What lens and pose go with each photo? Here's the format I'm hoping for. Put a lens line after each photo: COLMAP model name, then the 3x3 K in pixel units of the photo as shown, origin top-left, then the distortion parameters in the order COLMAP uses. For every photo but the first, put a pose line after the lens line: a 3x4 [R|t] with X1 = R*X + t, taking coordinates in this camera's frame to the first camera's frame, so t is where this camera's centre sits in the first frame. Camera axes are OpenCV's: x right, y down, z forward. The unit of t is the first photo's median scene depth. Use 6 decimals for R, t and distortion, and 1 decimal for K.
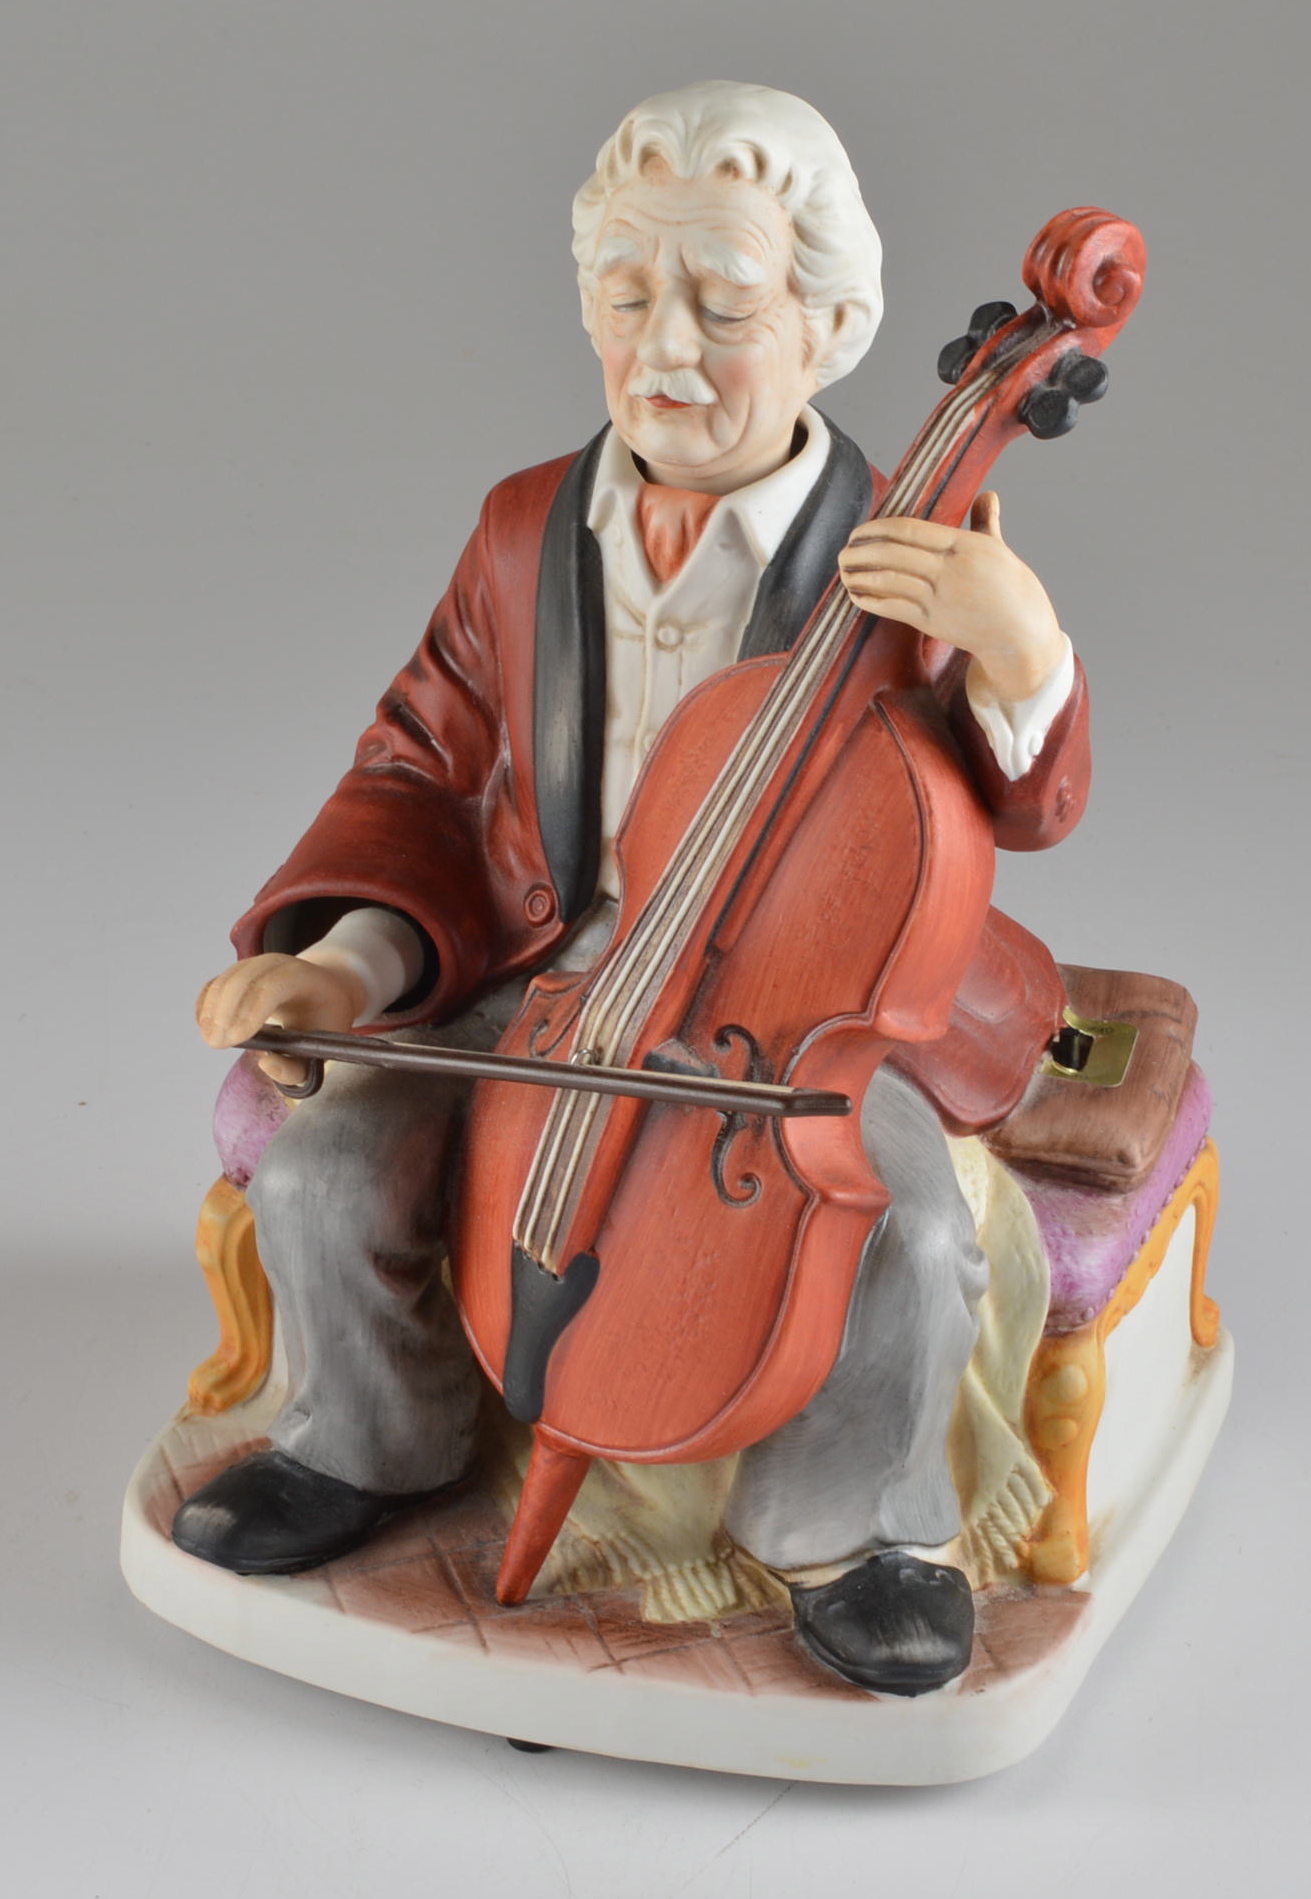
lens RADIAL K [[5309.4, 0, 733.6], [0, 5309.4, 950.2], [0, 0, 1]] dist [-0.030662, -0.172366]
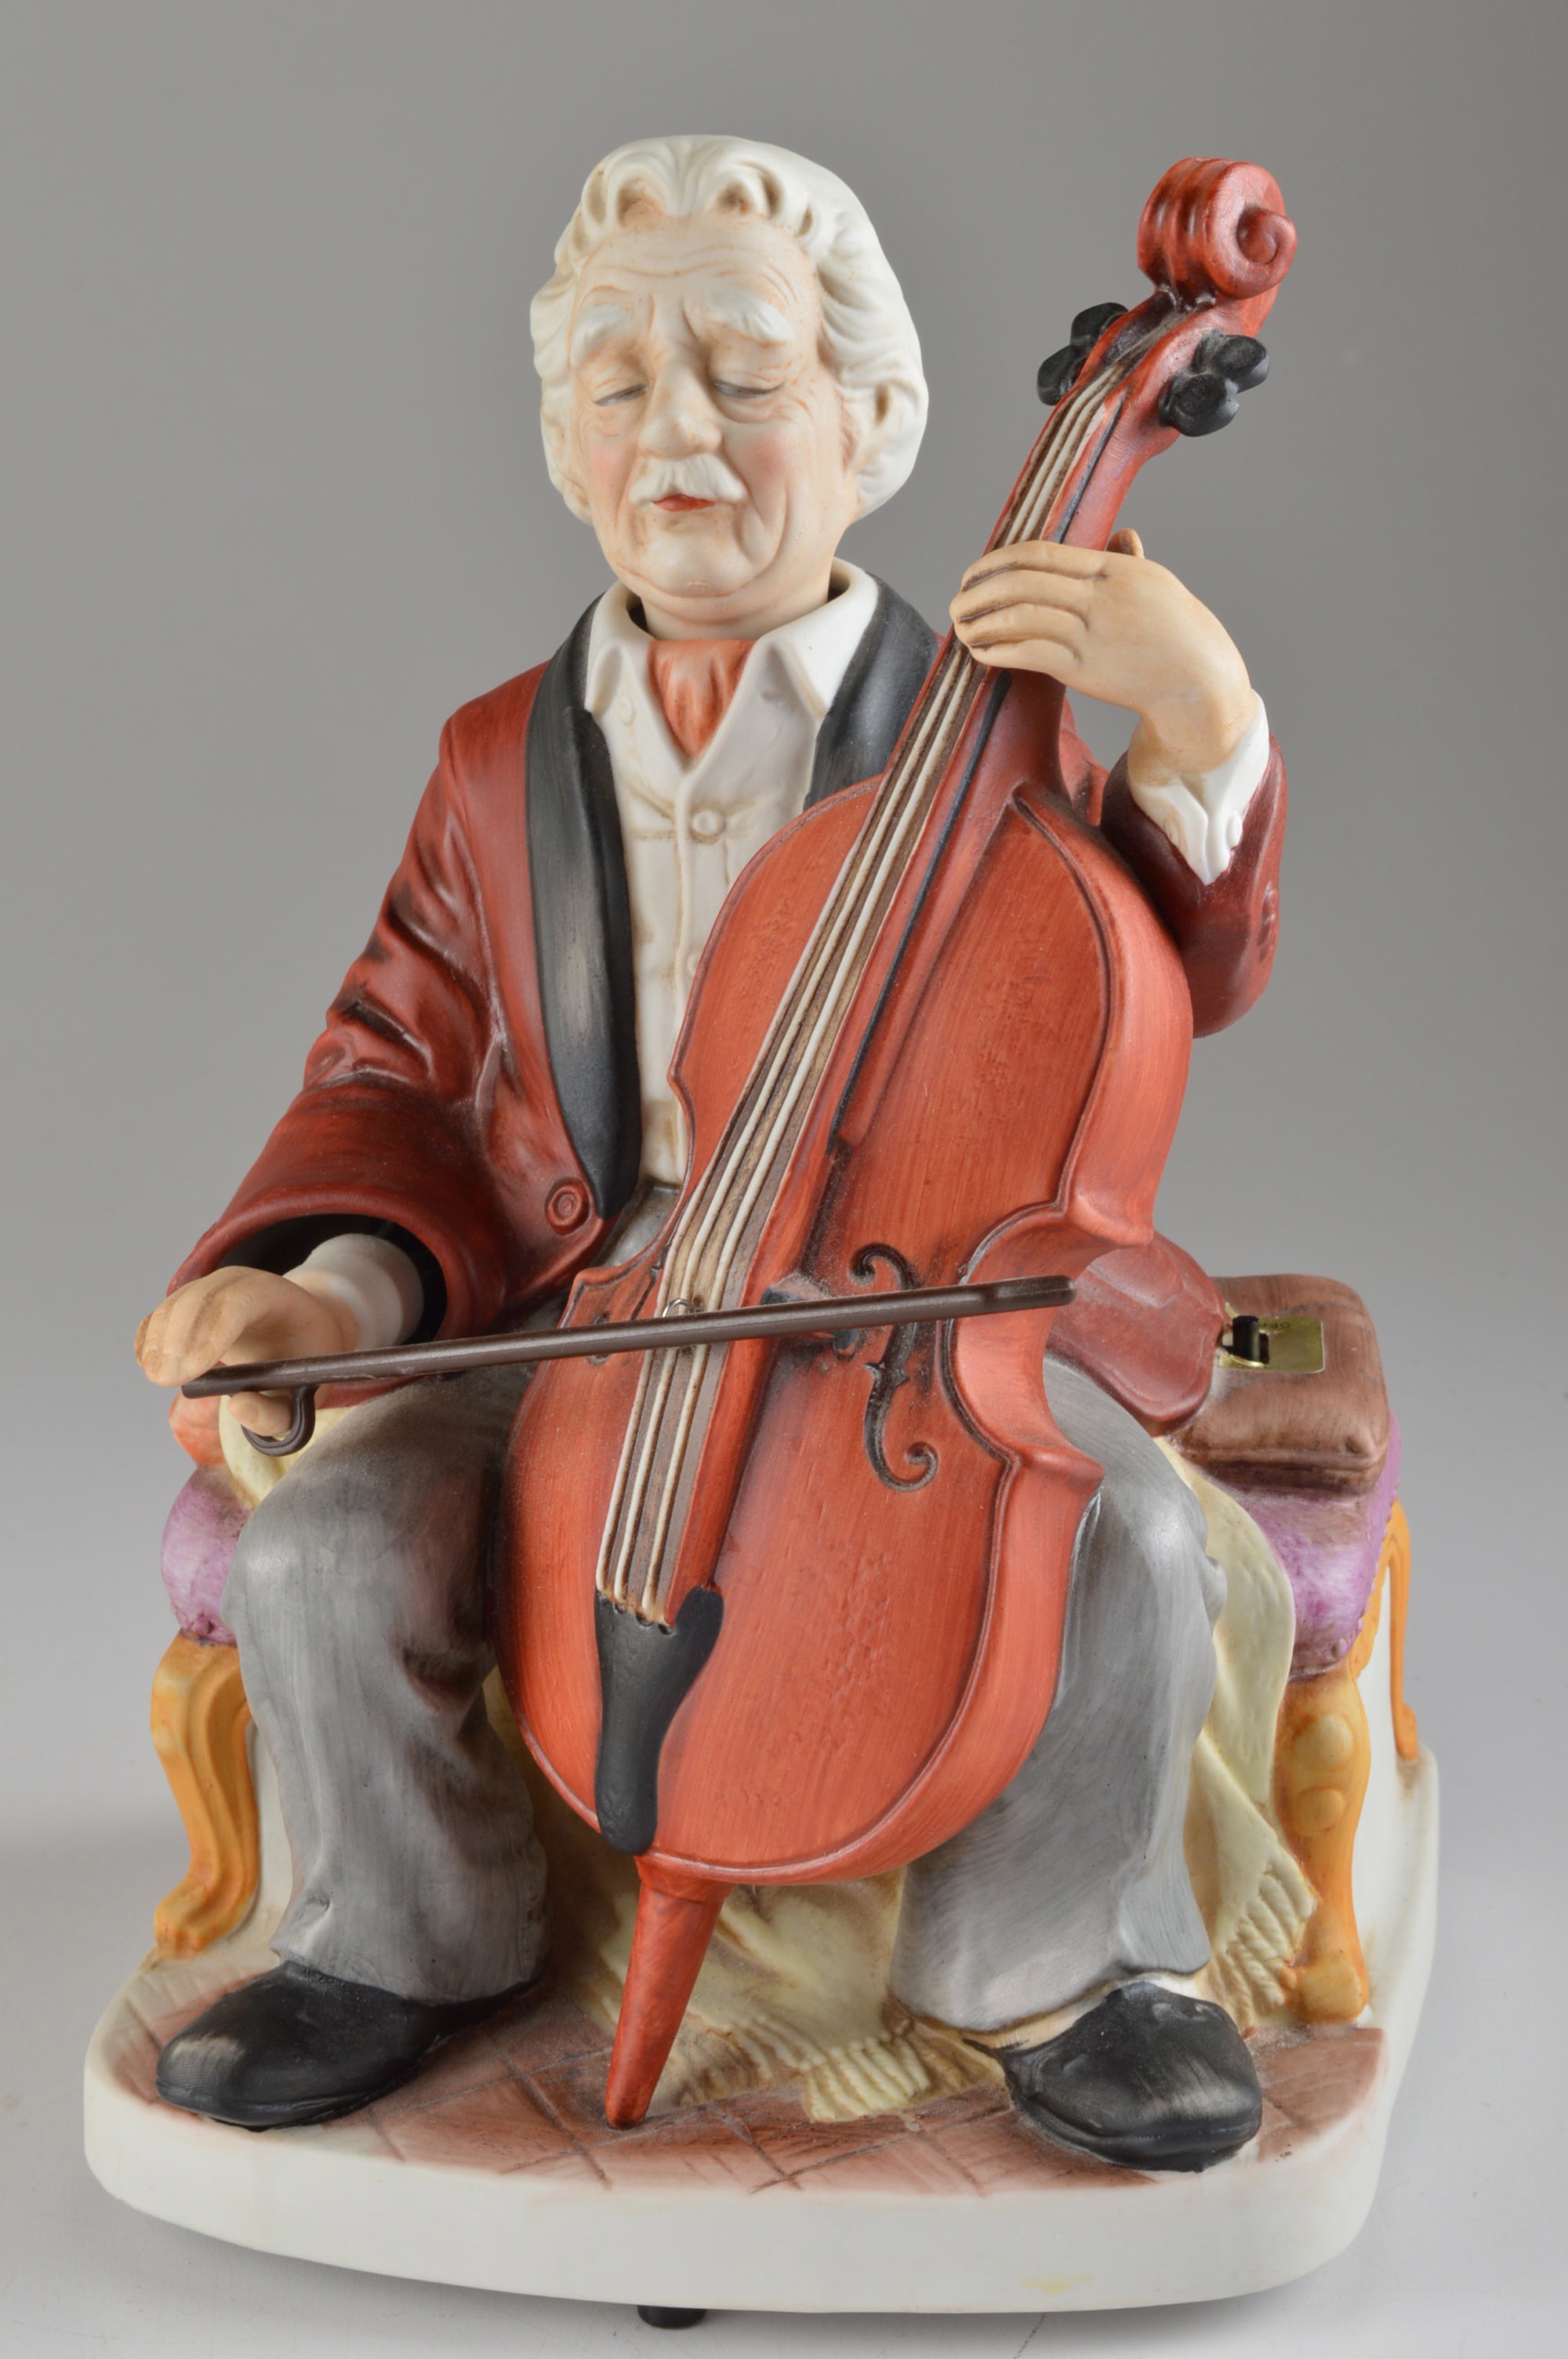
lens RADIAL K [[4068.9, 0, 784.0], [0, 4068.9, 1179.5], [0, 0, 1]] dist [-0.012214, -0.010174]
pose [[0.990844, -0.094297, 0.096625, -0.063790], [0.111410, 0.975319, -0.190633, 0.107228], [-0.076264, 0.199653, 0.976894, 0.427528]]
